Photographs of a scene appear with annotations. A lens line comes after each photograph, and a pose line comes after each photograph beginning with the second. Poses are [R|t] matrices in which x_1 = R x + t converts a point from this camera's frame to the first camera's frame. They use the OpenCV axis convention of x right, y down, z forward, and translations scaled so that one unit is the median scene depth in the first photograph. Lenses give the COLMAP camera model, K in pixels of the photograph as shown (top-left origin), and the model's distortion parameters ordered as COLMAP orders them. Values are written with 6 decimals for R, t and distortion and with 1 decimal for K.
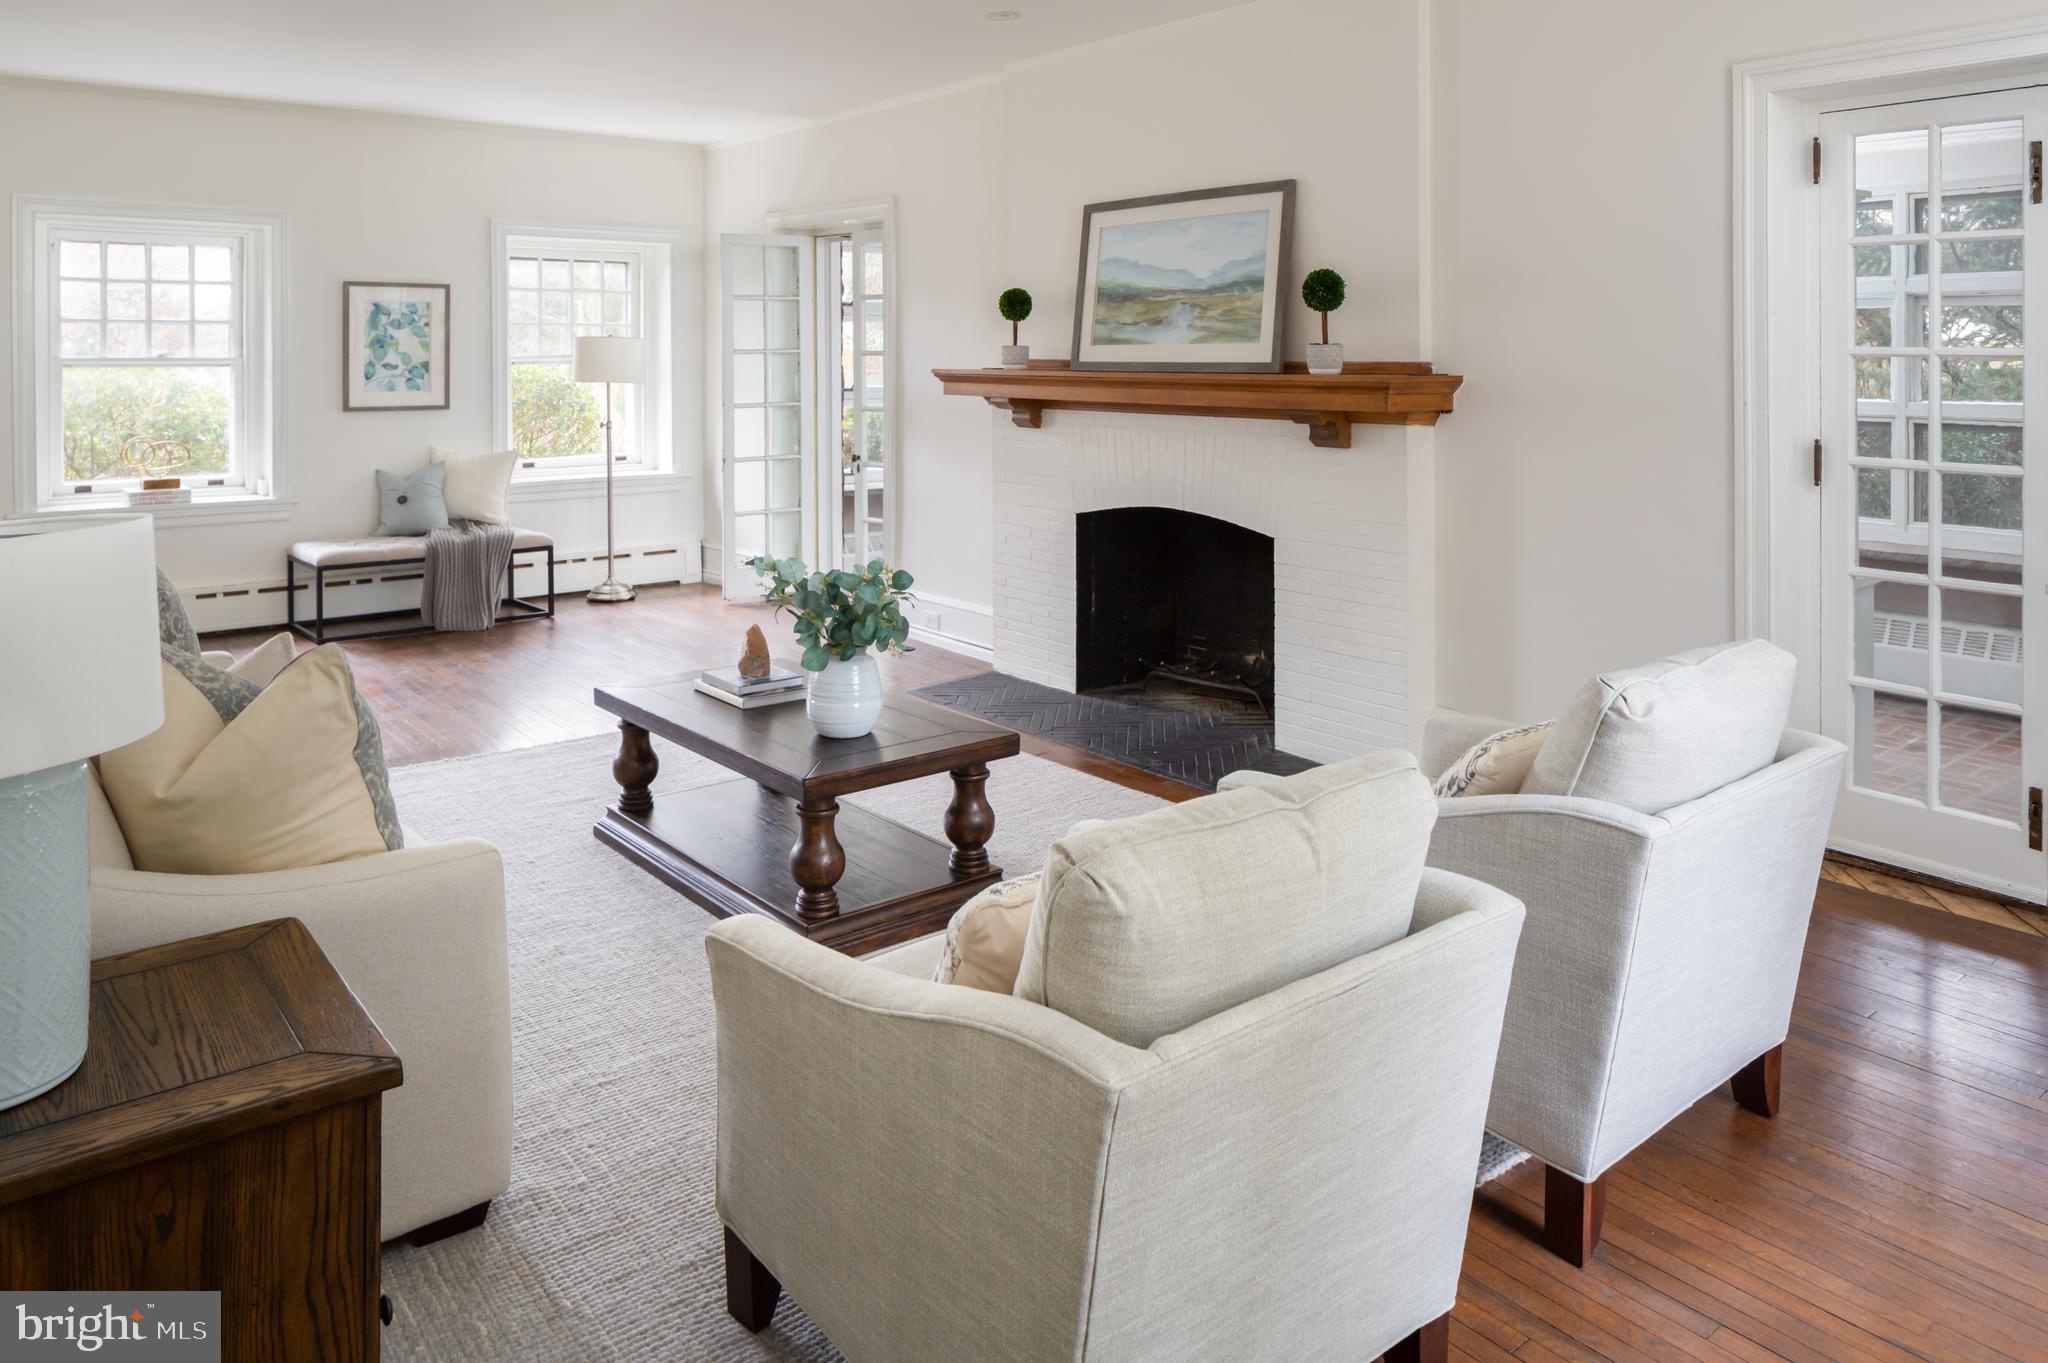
lens RADIAL K [[1342.3, 0, 978.6], [0, 1342.3, 680.2], [0, 0, 1]] dist [-0.179816, -0.000676]
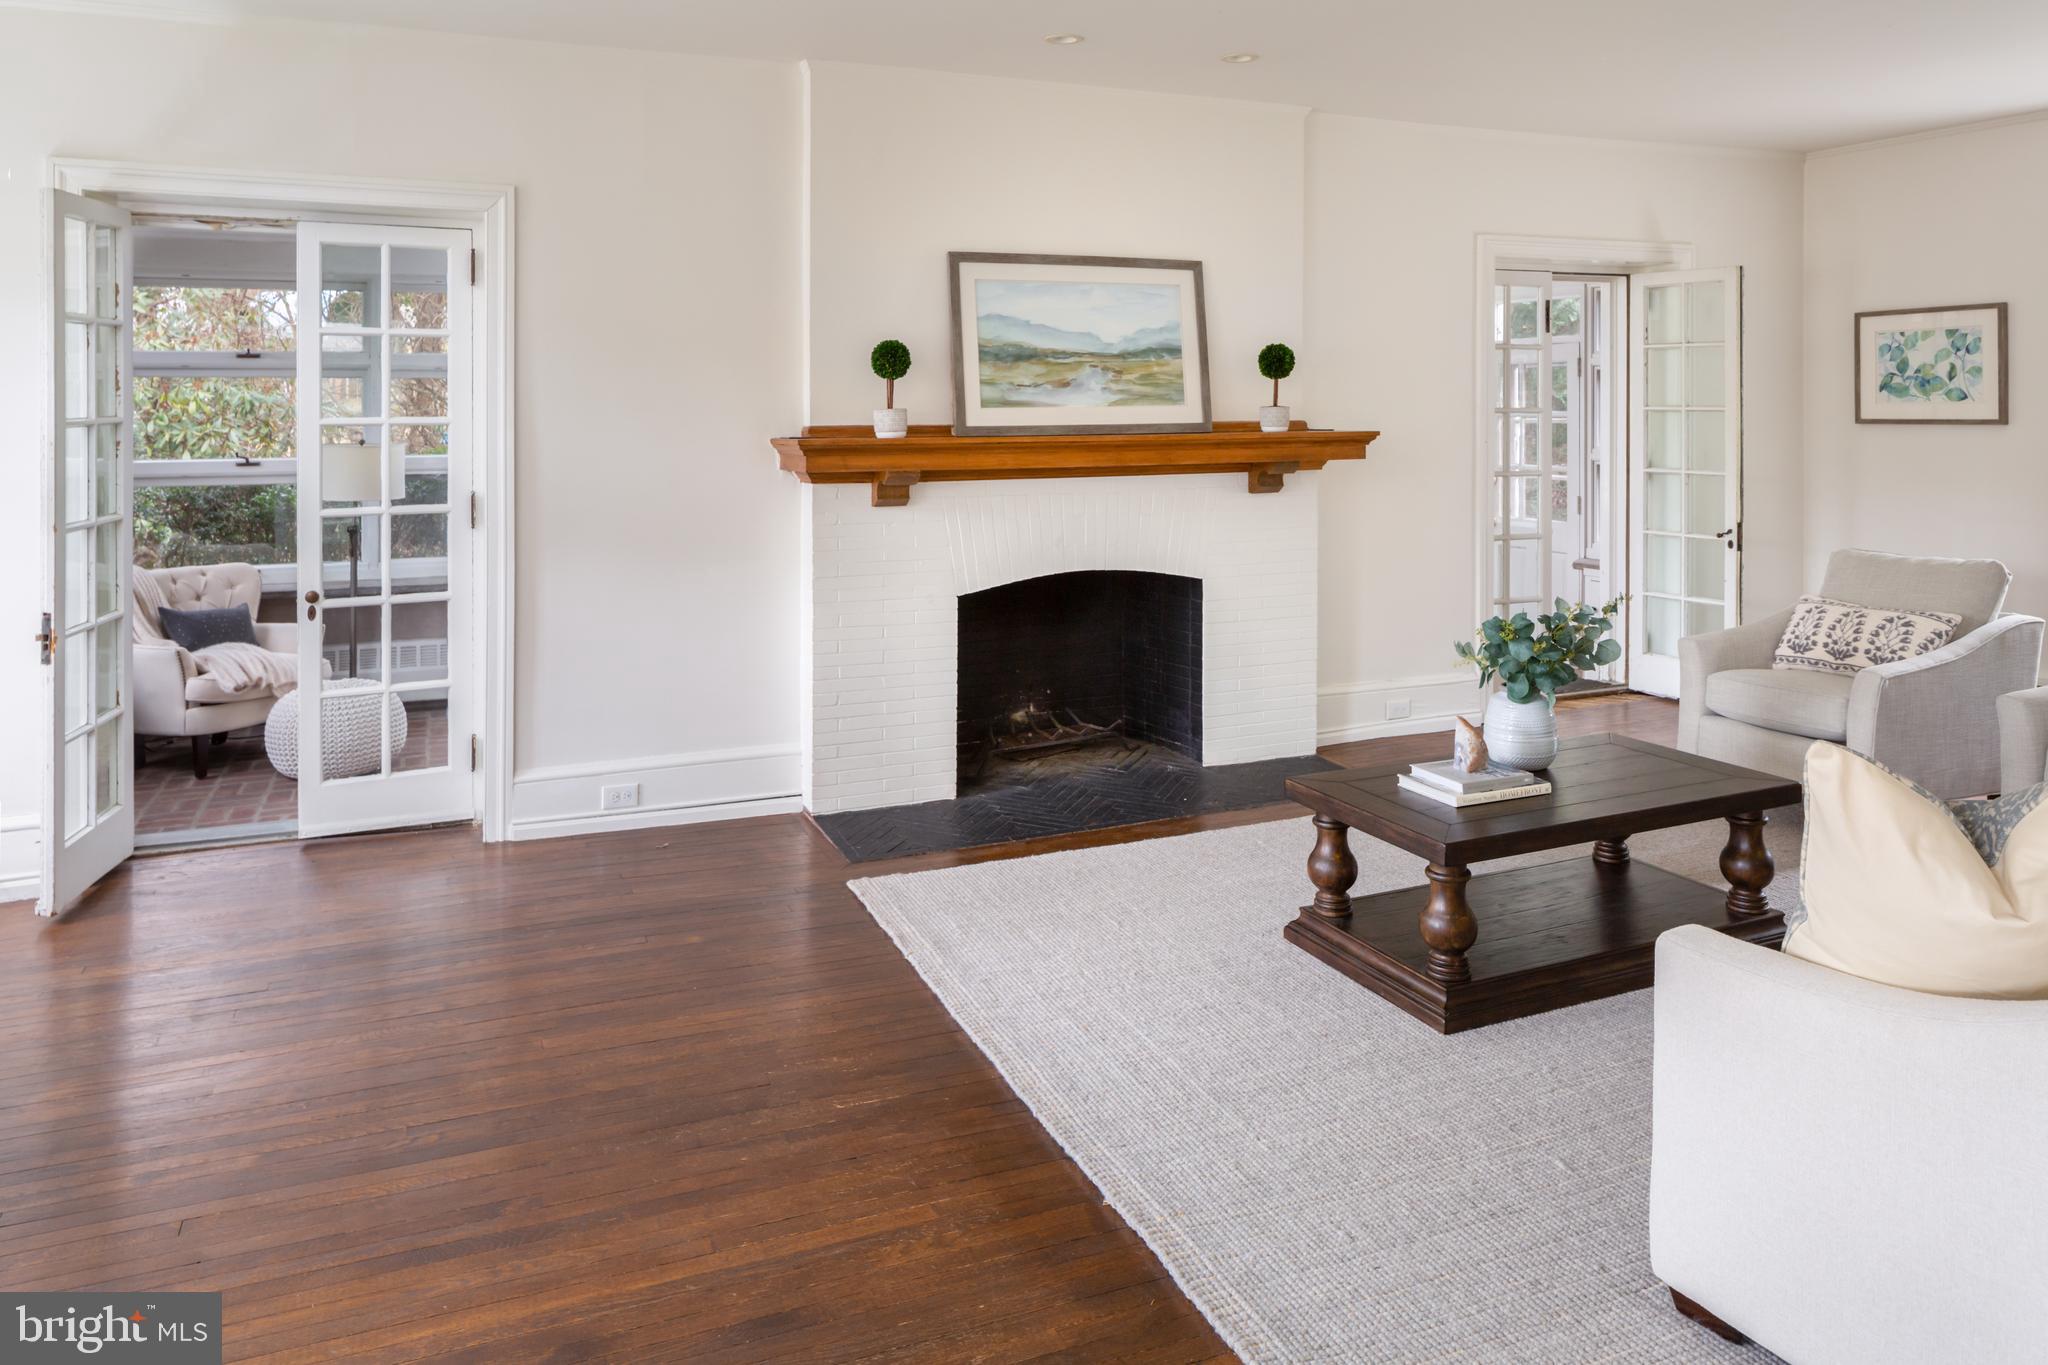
lens RADIAL K [[1342.3, 0, 978.6], [0, 1342.3, 681.2], [0, 0, 1]] dist [-0.179816, -0.000676]
pose [[0.266260, -0.189973, 0.944995, -0.863083], [0.236154, 0.963364, 0.127128, -0.199987], [-0.934525, 0.189316, 0.301368, 0.806654]]
